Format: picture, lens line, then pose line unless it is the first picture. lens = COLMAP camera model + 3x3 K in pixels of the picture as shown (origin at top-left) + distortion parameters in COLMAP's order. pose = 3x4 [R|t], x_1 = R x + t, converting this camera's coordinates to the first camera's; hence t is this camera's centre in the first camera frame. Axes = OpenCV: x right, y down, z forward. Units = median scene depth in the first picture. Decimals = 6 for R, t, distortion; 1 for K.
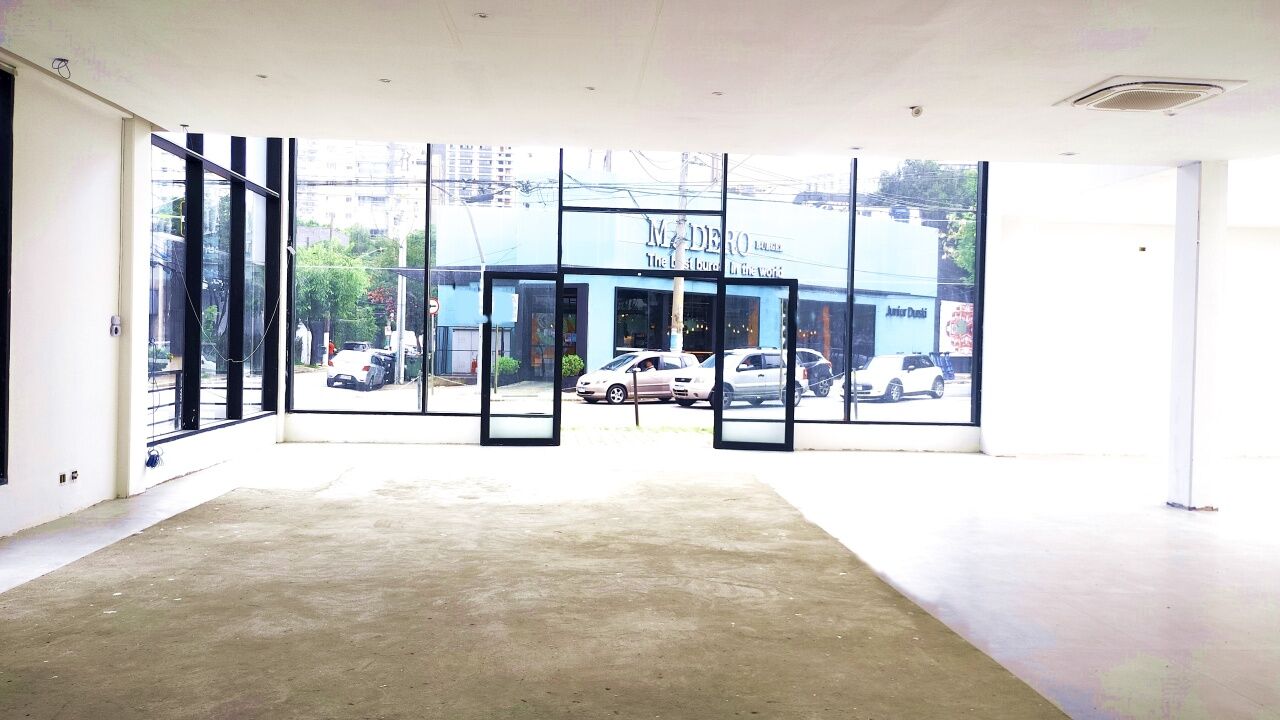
lens RADIAL K [[1051.8, 0, 643.2], [0, 1051.8, 360.5], [0, 0, 1]] dist [0.038471, -0.055427]
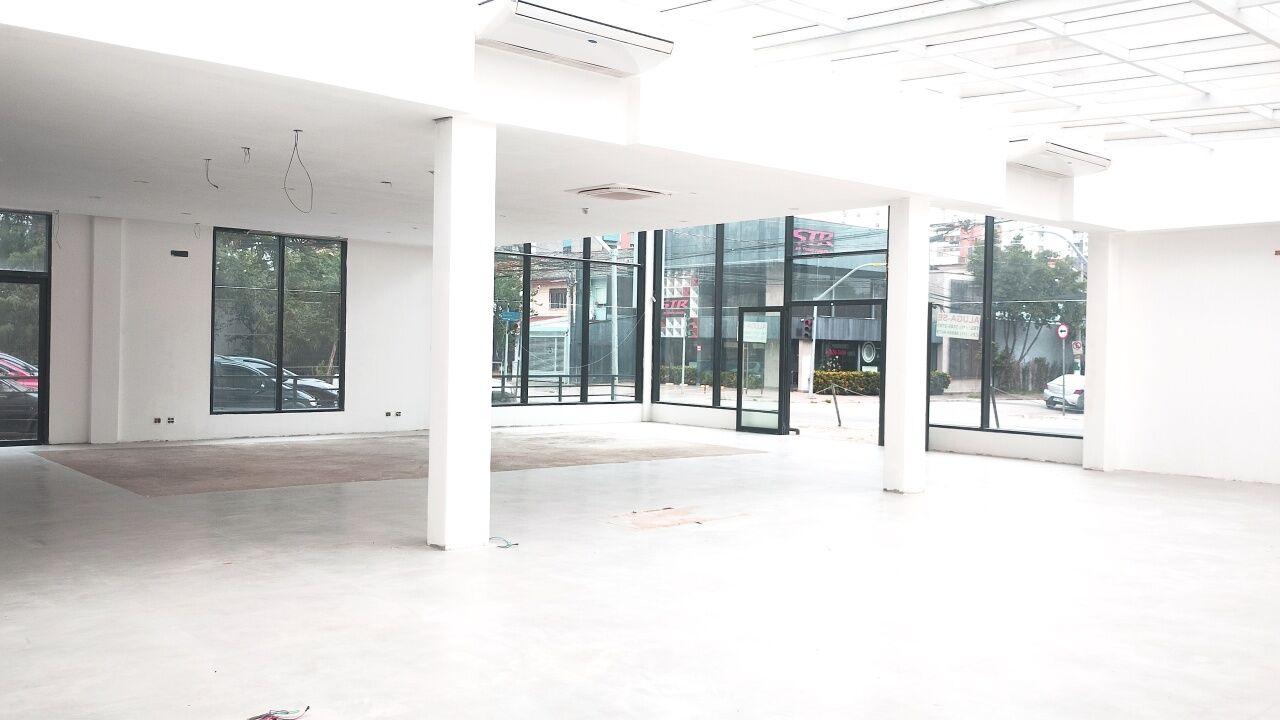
lens RADIAL K [[1051.8, 0, 638.5], [0, 1051.8, 355.9], [0, 0, 1]] dist [0.038471, -0.055427]
pose [[0.594989, -0.005741, -0.803713, 0.903790], [-0.021985, 0.999484, -0.023415, 0.016010], [0.803433, 0.031601, 0.594556, 0.048975]]
